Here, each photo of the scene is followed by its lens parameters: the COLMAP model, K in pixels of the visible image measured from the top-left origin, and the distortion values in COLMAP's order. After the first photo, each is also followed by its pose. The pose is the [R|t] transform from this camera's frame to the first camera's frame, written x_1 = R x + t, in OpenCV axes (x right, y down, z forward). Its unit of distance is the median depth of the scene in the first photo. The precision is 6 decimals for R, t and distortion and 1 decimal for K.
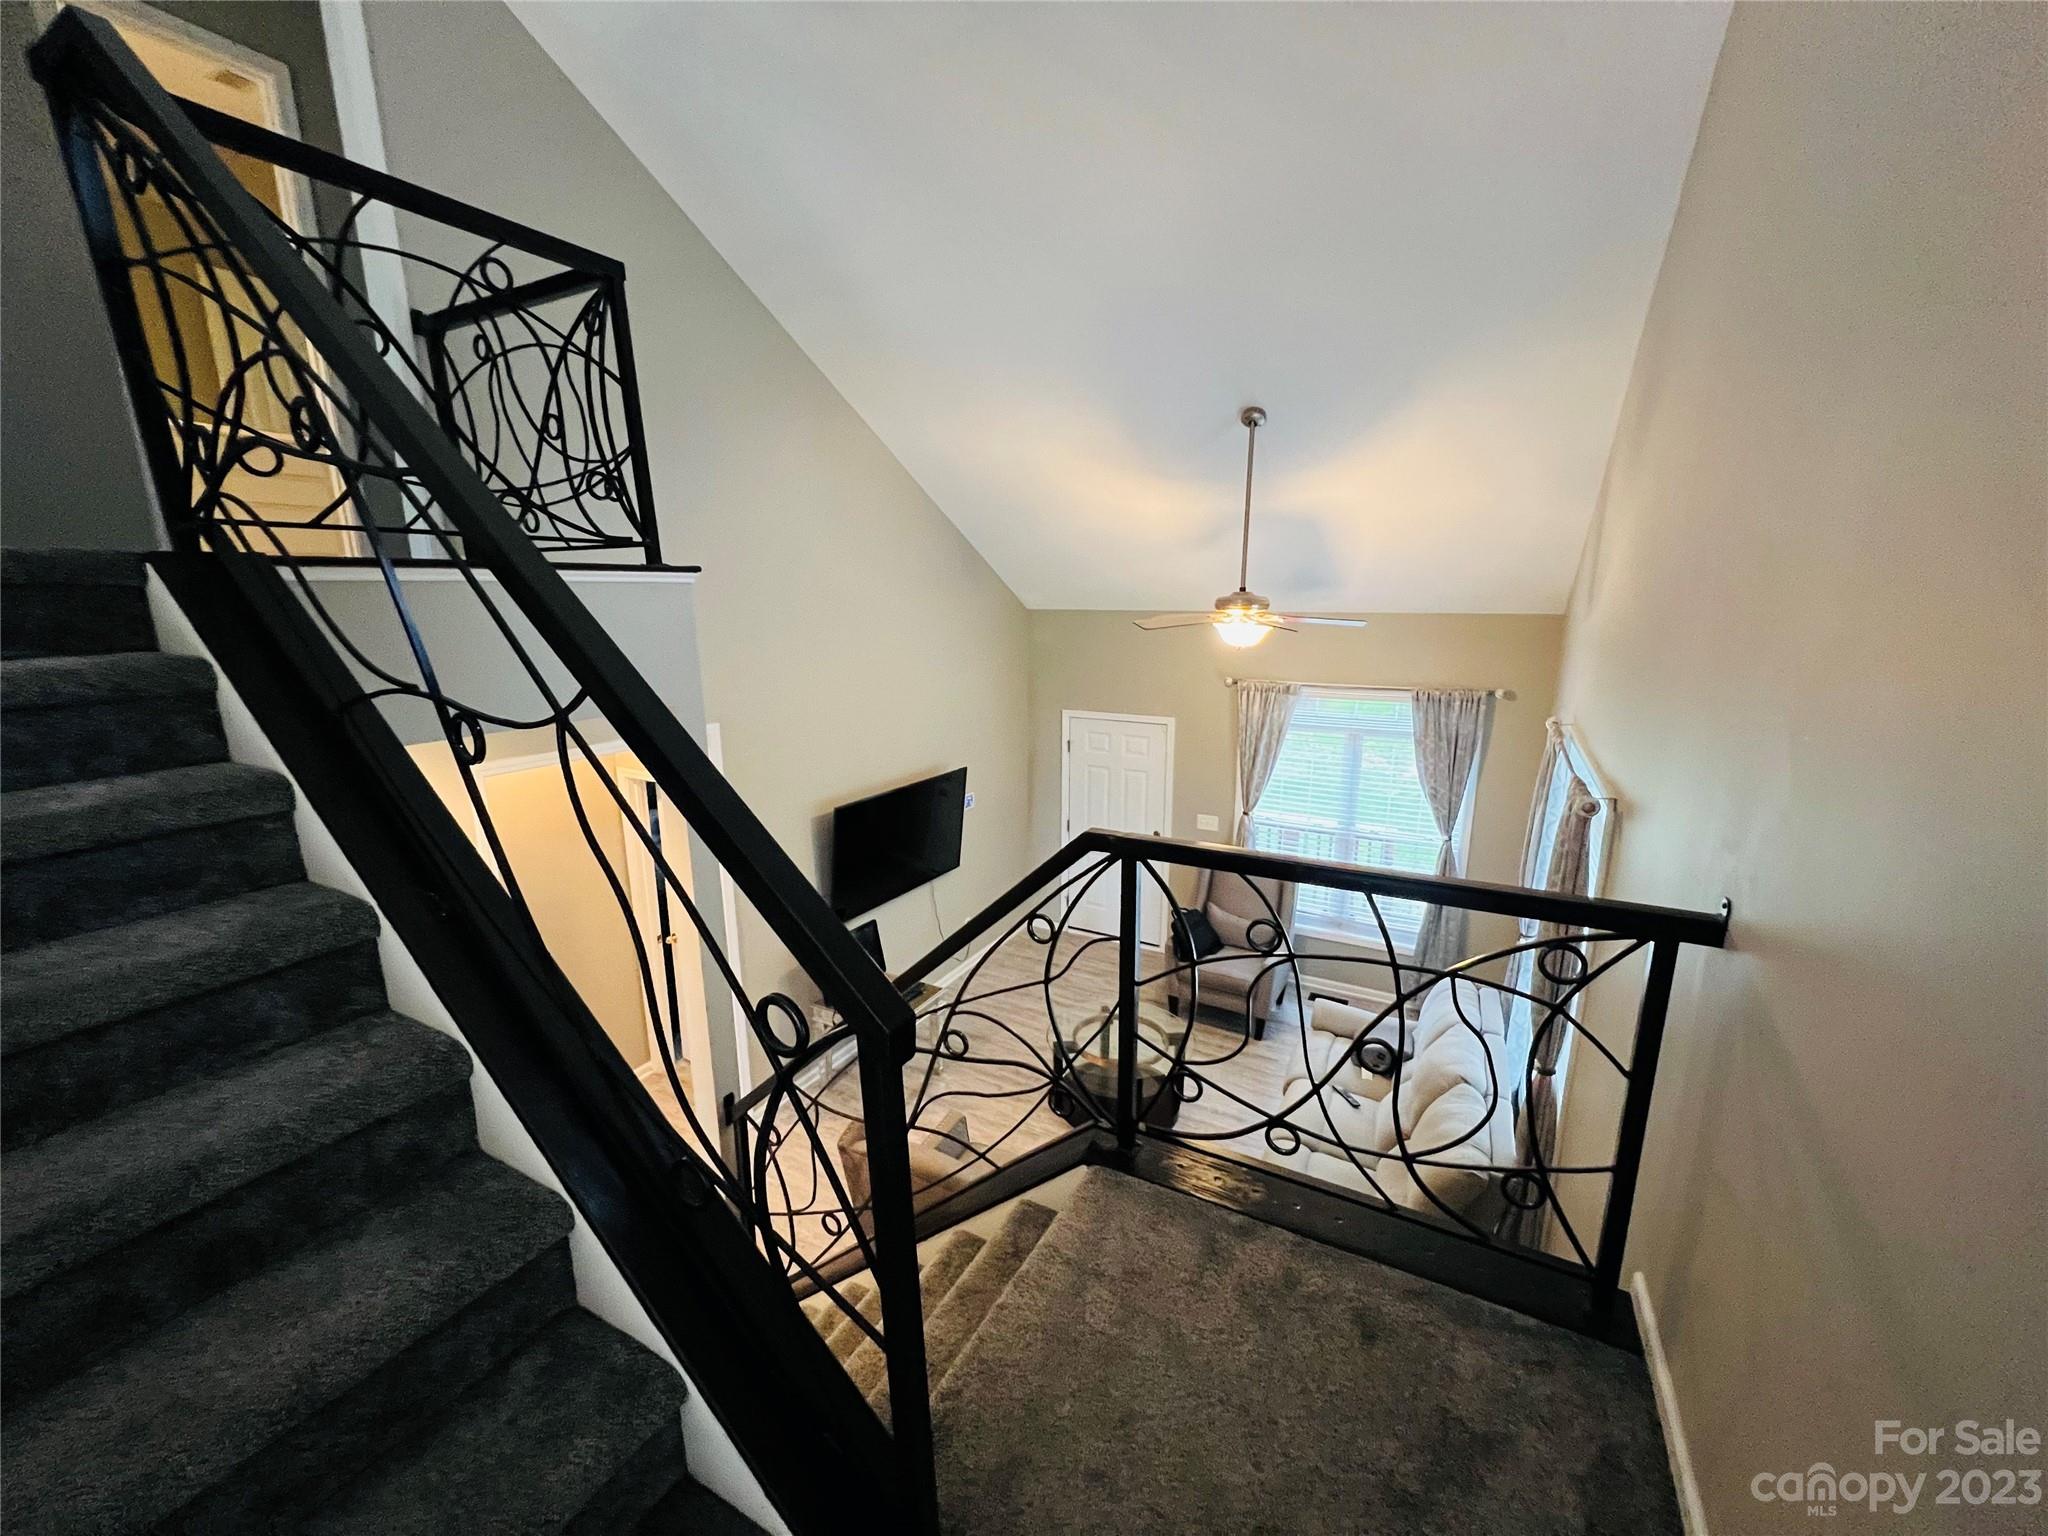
lens RADIAL K [[815.4, 0, 1023.5], [0, 815.4, 774.7], [0, 0, 1]] dist [-0.000966, 0.000488]
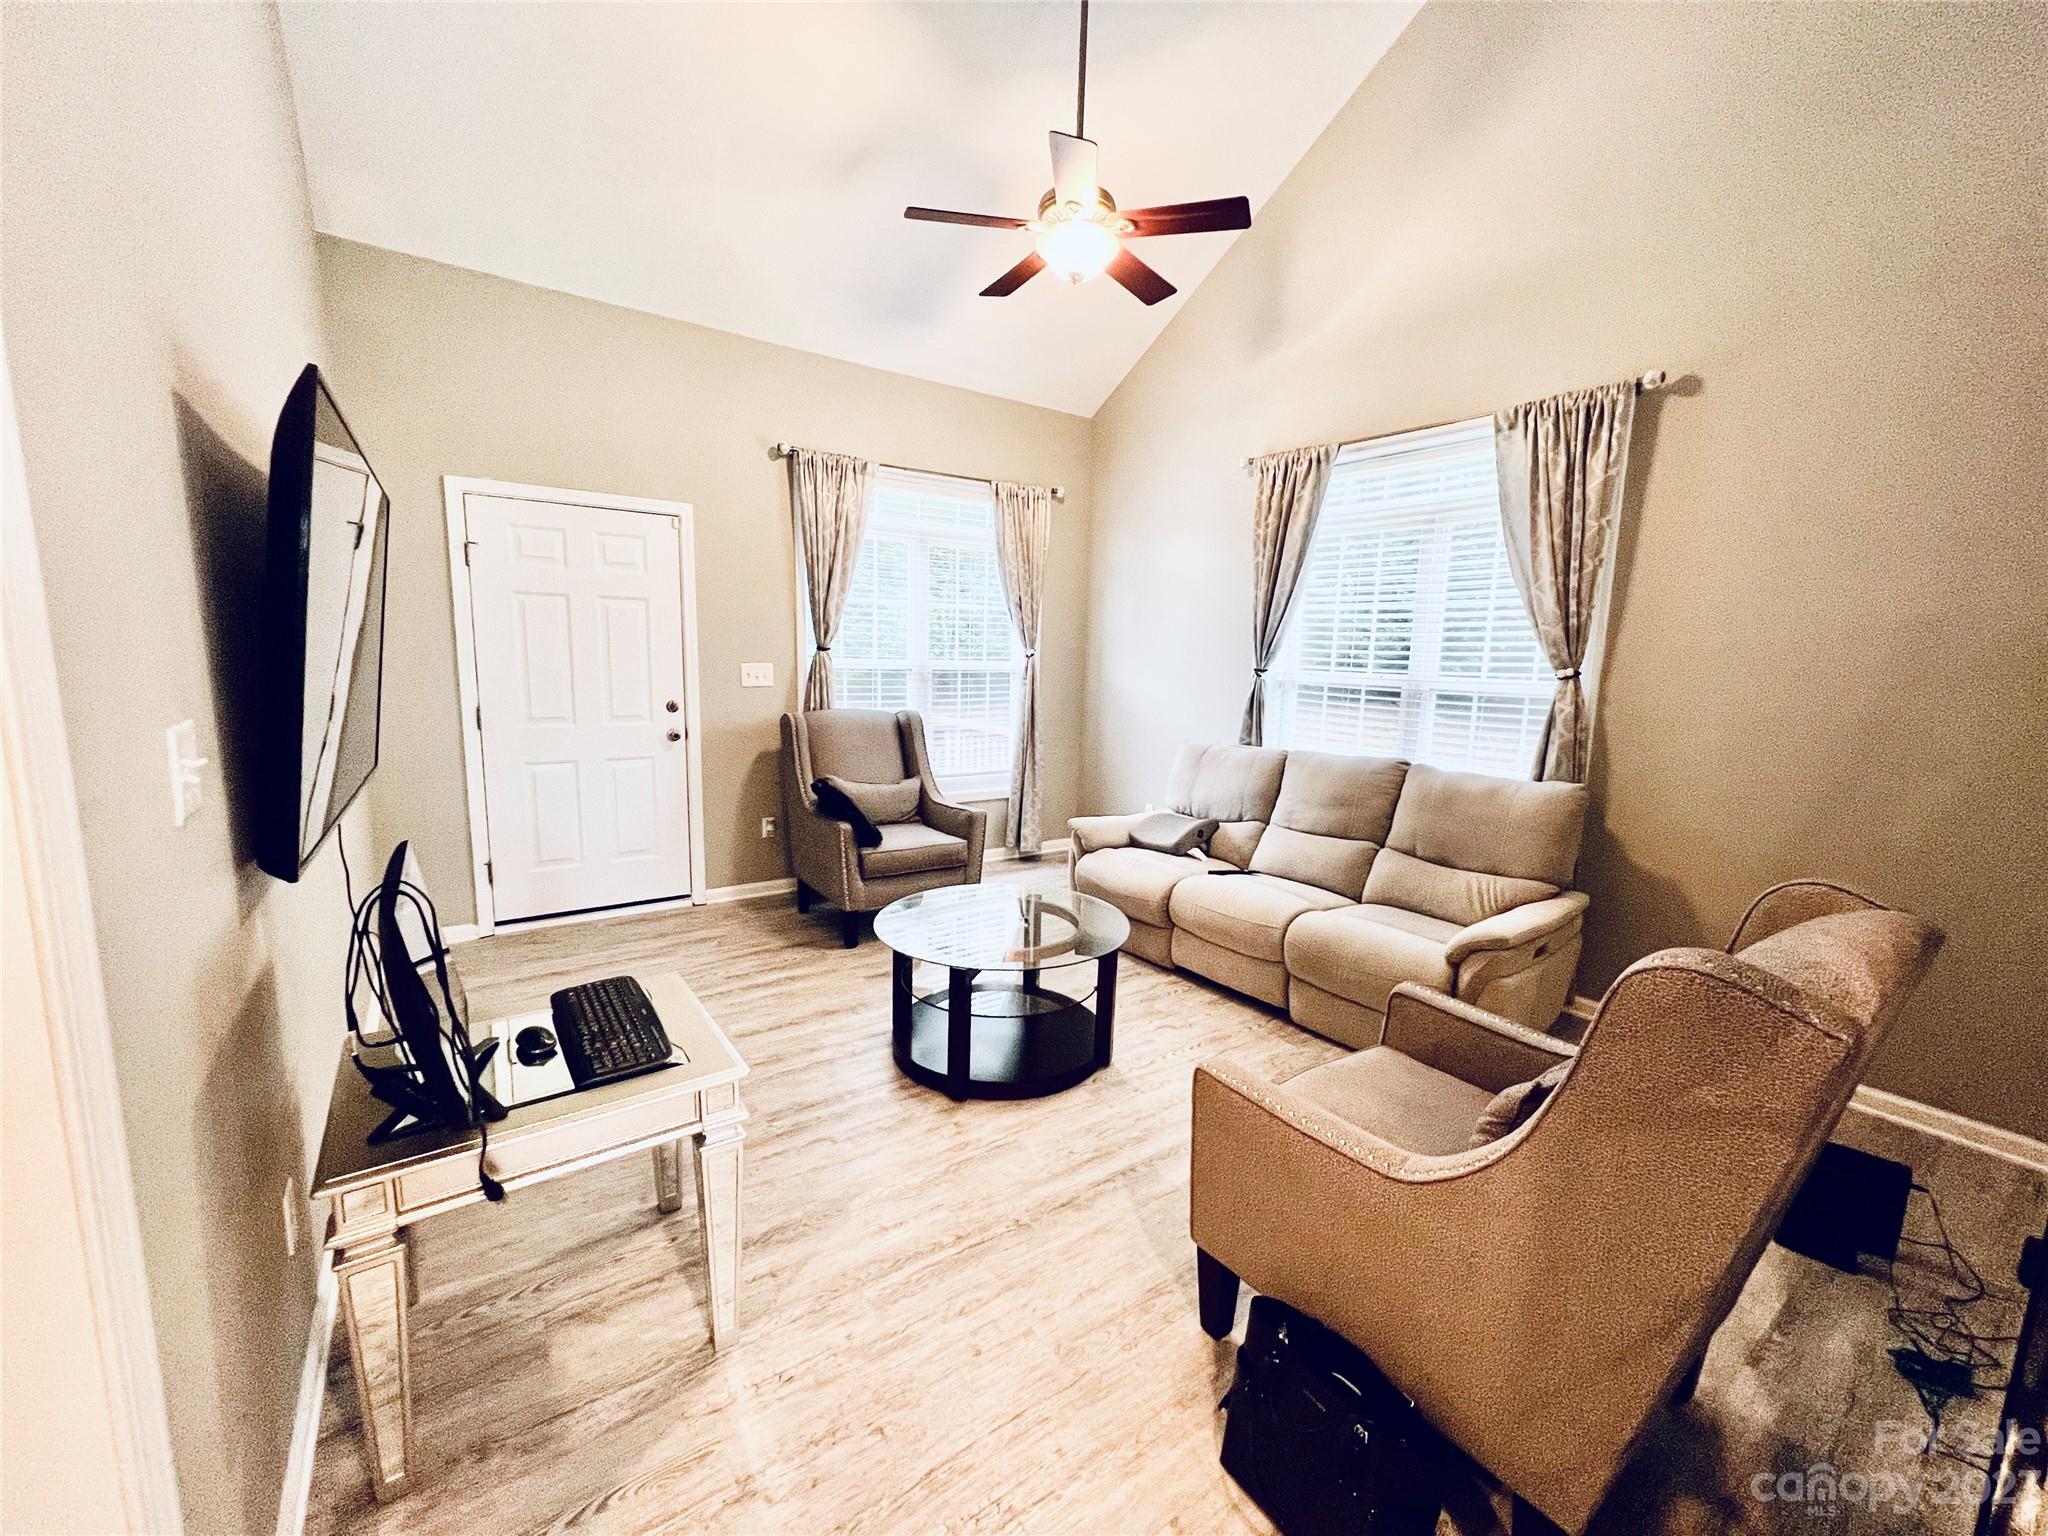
lens RADIAL K [[815.4, 0, 1024.0], [0, 815.4, 769.5], [0, 0, 1]] dist [-0.000966, 0.000488]
pose [[0.427782, -0.116595, 0.896330, -0.307916], [0.174792, 0.983598, 0.044526, 0.156487], [-0.886820, 0.137624, 0.441146, 0.584653]]
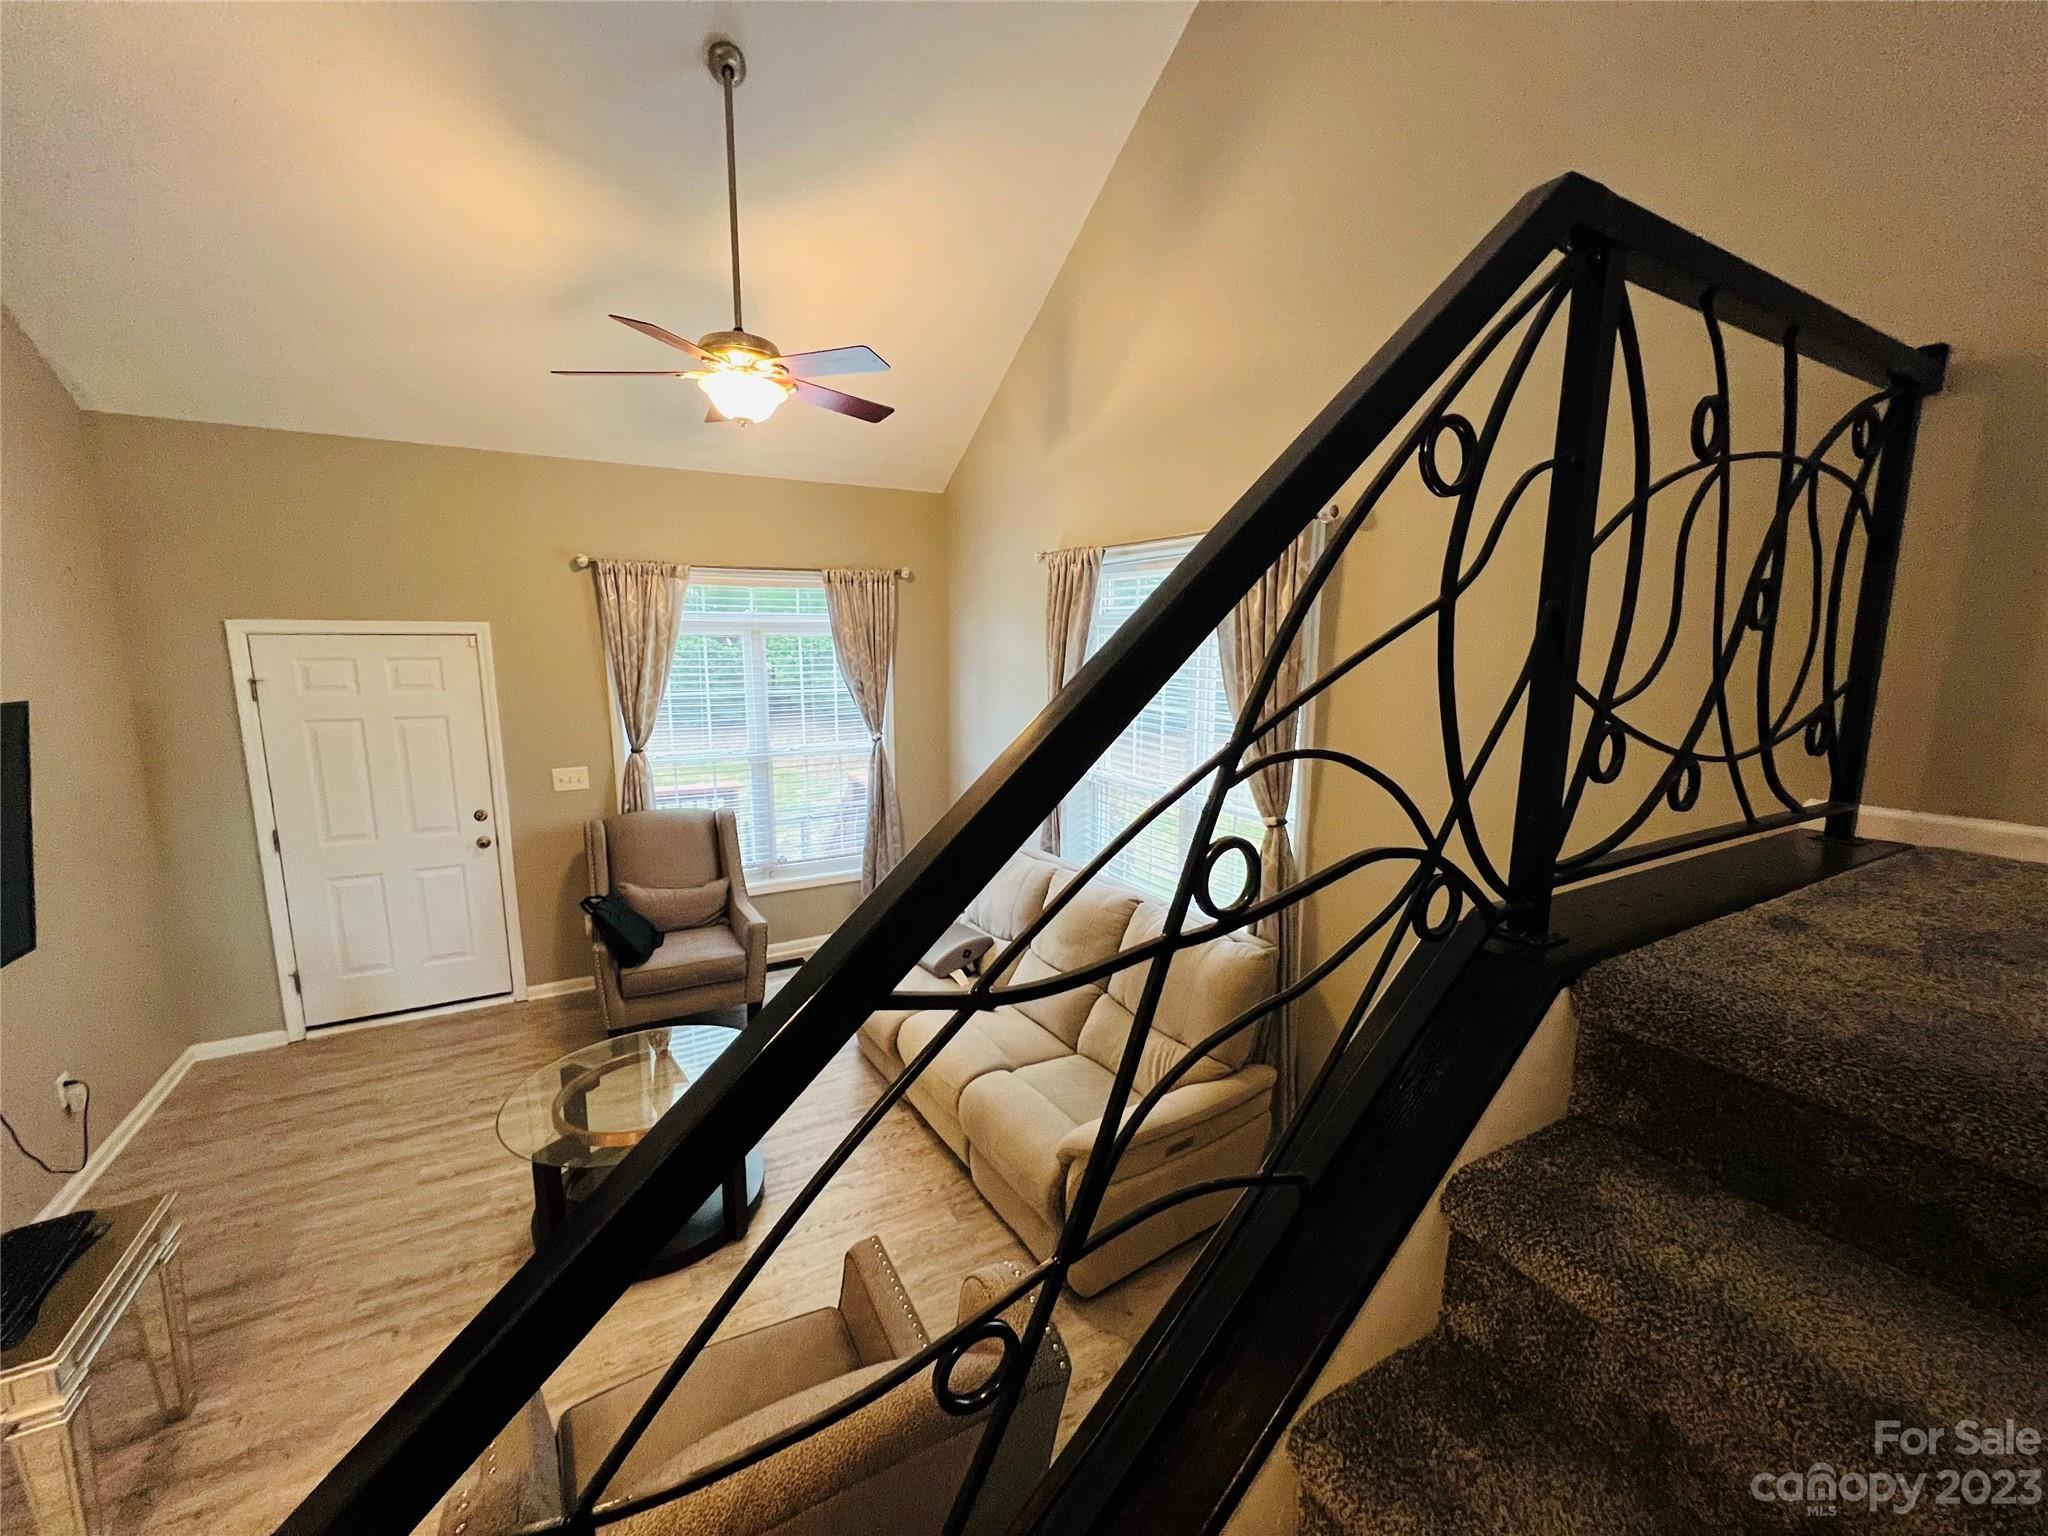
lens RADIAL K [[815.4, 0, 1020.9], [0, 815.4, 769.8], [0, 0, 1]] dist [-0.000966, 0.000488]
pose [[0.522500, -0.131185, 0.842487, -0.161800], [0.186133, 0.981811, 0.037442, 0.105066], [-0.832075, 0.137251, 0.537414, 0.360774]]
